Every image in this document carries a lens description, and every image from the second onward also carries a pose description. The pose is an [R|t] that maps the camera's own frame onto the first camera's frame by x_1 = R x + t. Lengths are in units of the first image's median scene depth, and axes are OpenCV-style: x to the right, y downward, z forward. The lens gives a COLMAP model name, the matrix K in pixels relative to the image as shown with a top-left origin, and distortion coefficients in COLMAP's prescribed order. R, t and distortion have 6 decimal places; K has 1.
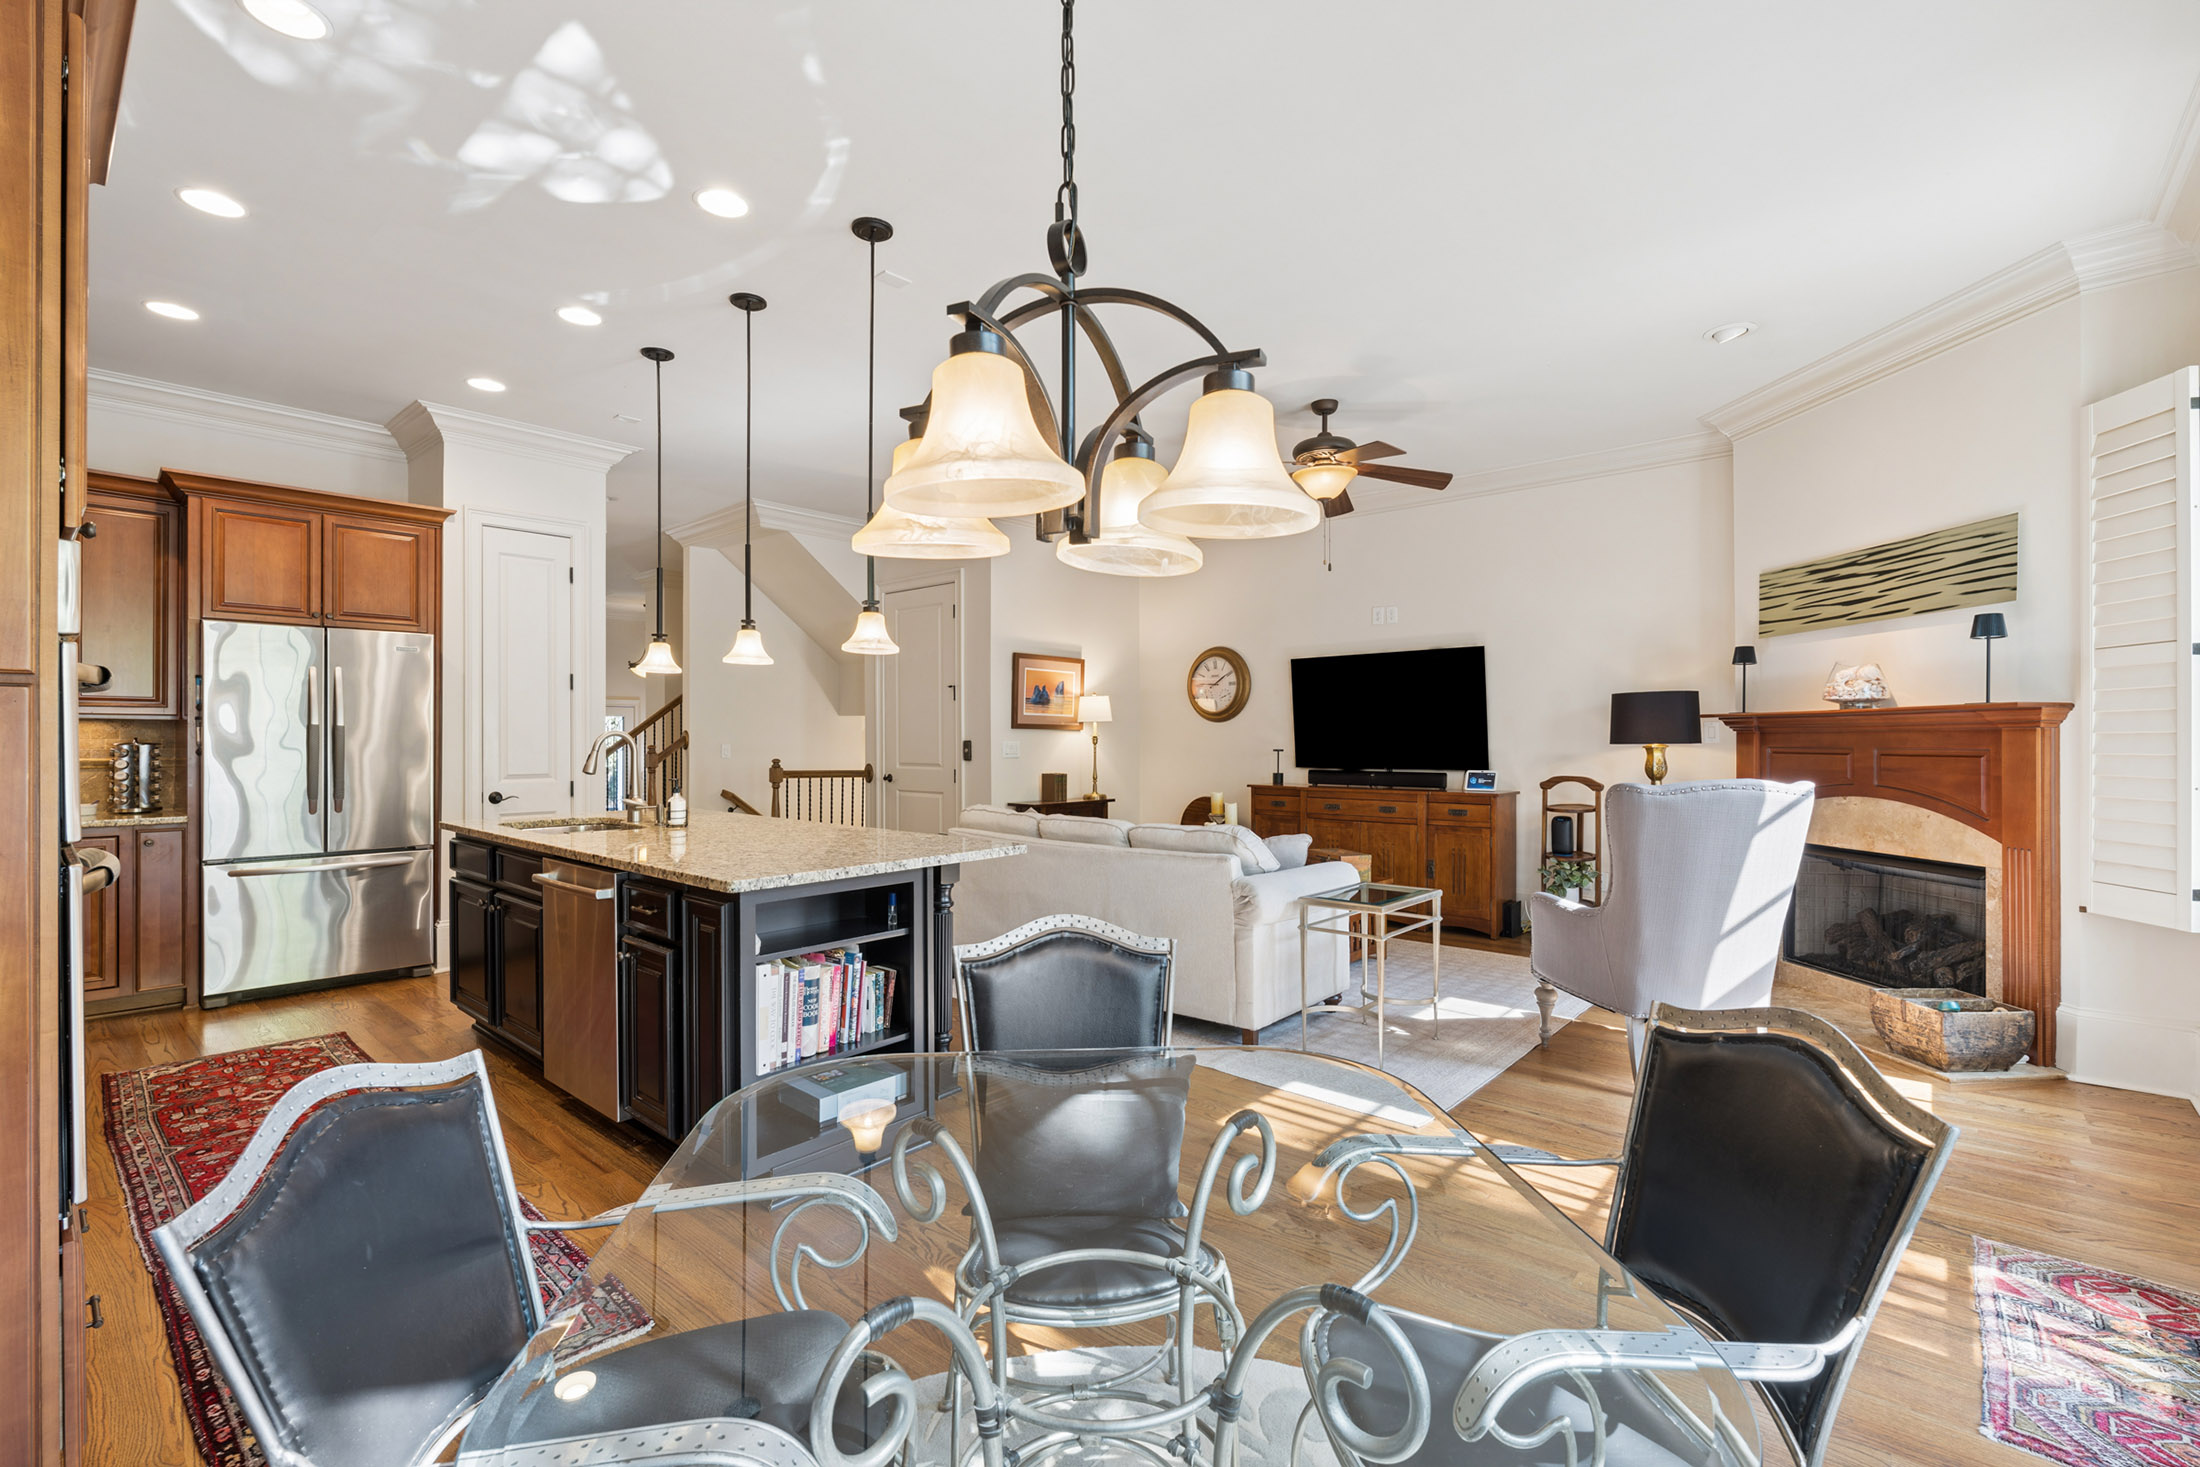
lens RADIAL K [[955.9, 0, 1099.4], [0, 955.9, 742.2], [0, 0, 1]] dist [-0.009135, 0.000667]
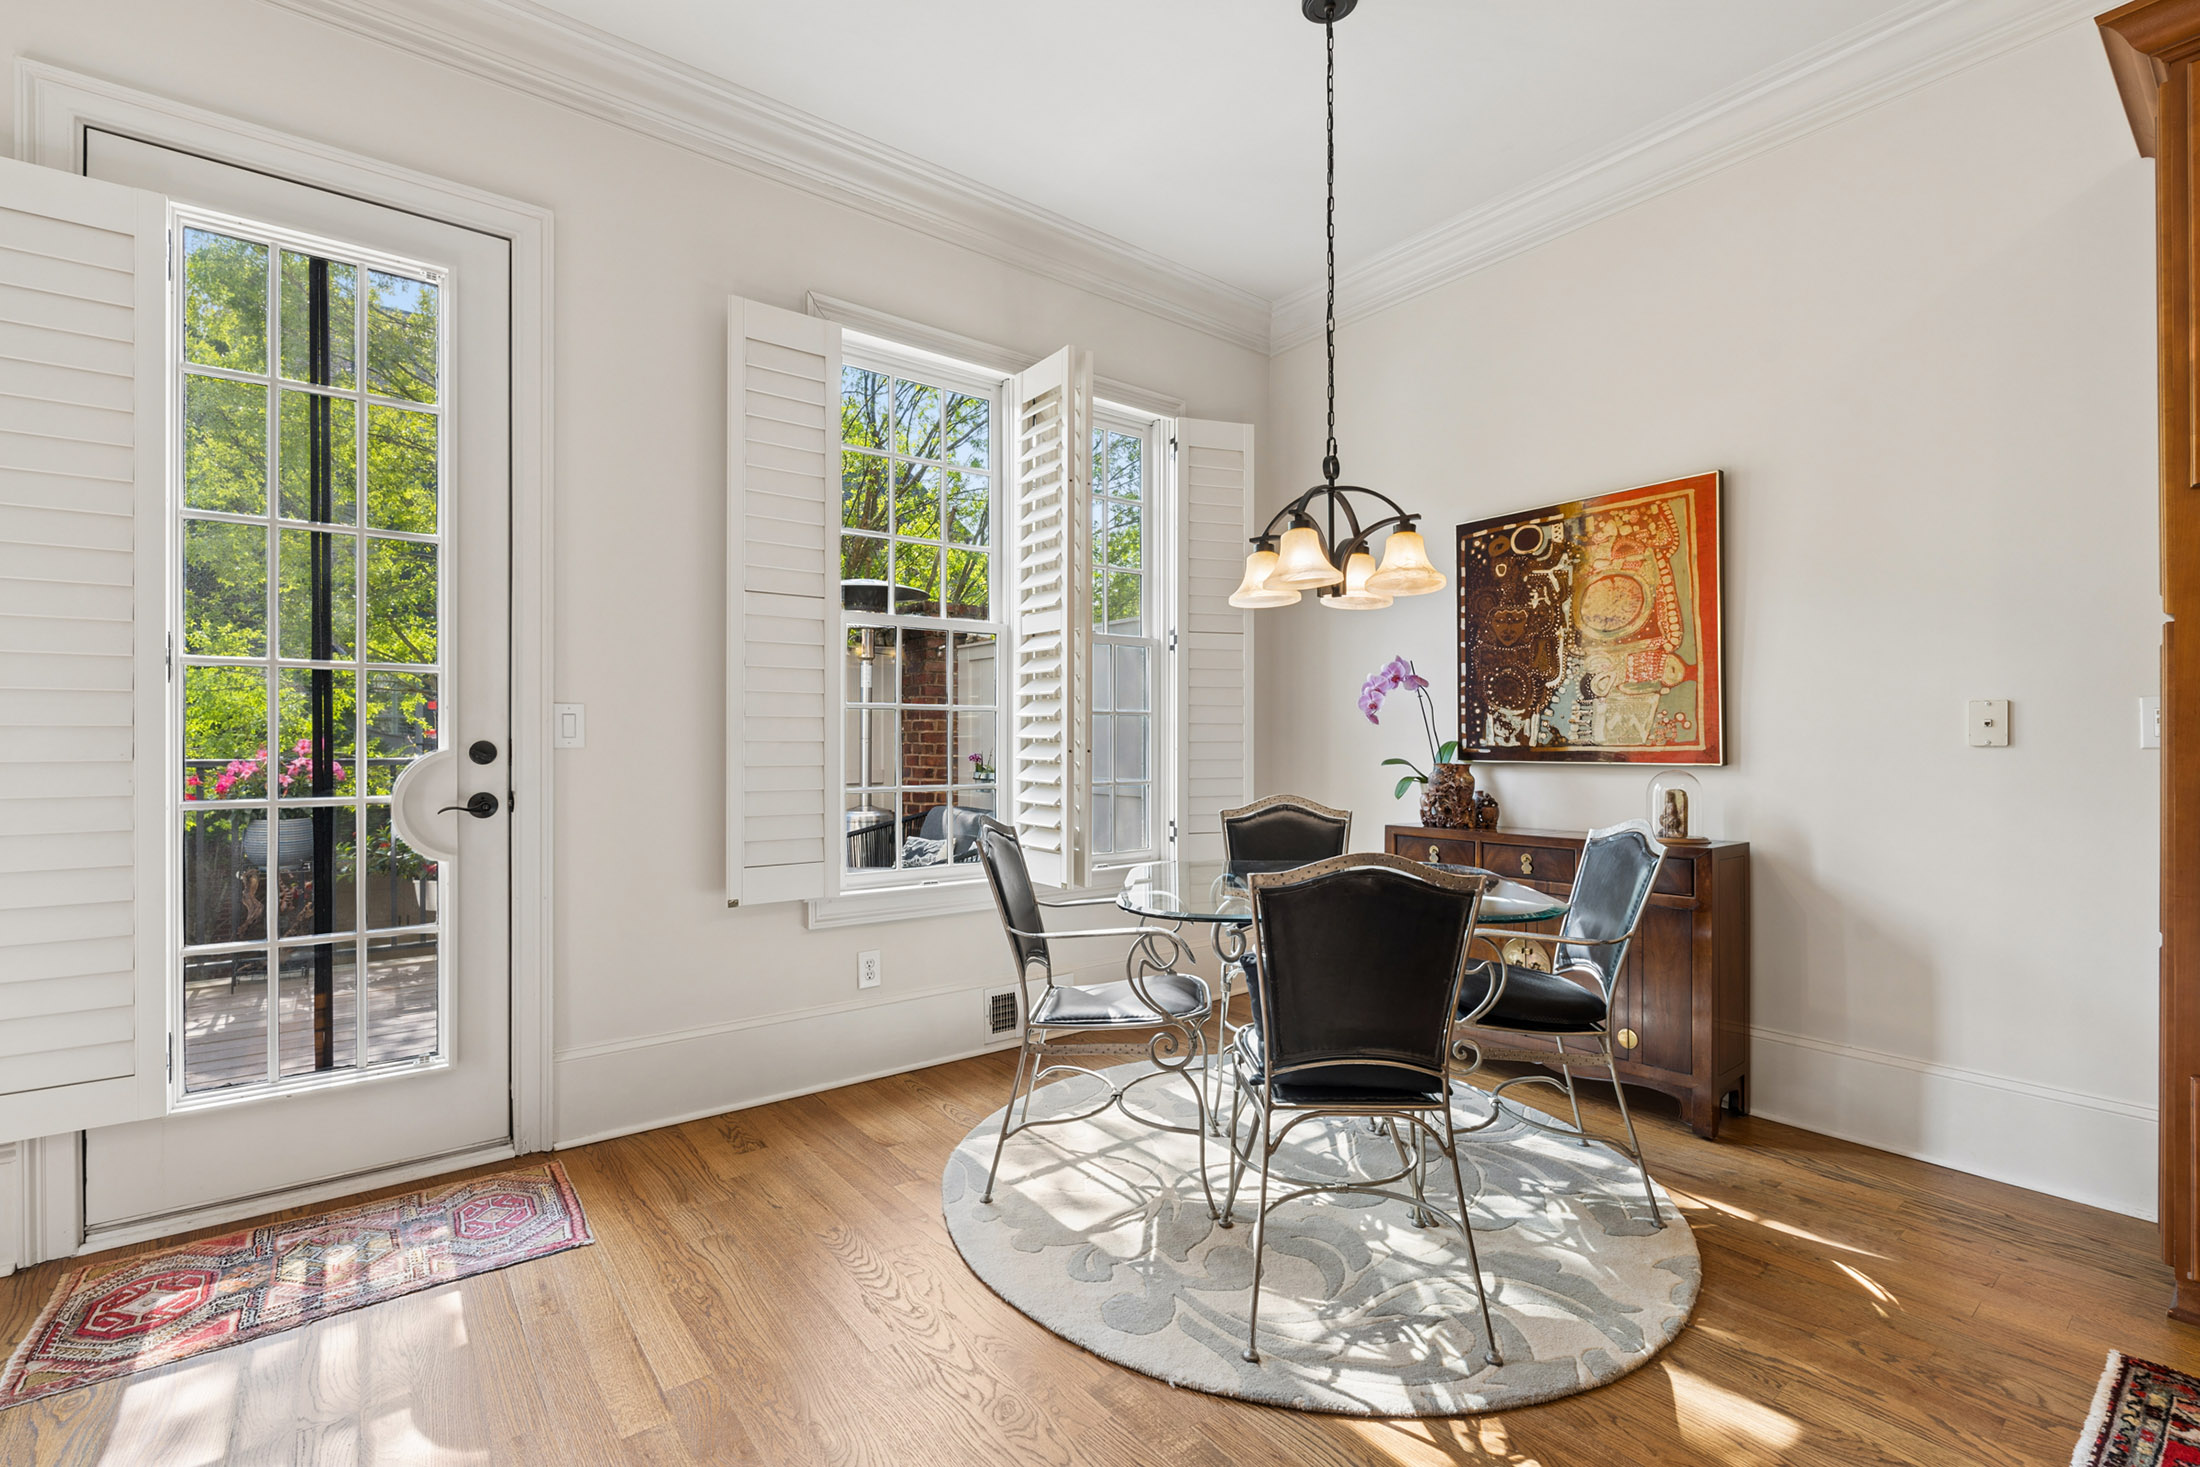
lens RADIAL K [[955.9, 0, 1098.2], [0, 955.9, 738.5], [0, 0, 1]] dist [-0.009135, 0.000667]
pose [[0.980726, -0.000541, -0.195386, -0.133665], [0.001566, 0.999986, 0.005091, 0.107348], [0.195380, -0.005299, 0.980713, -1.311337]]
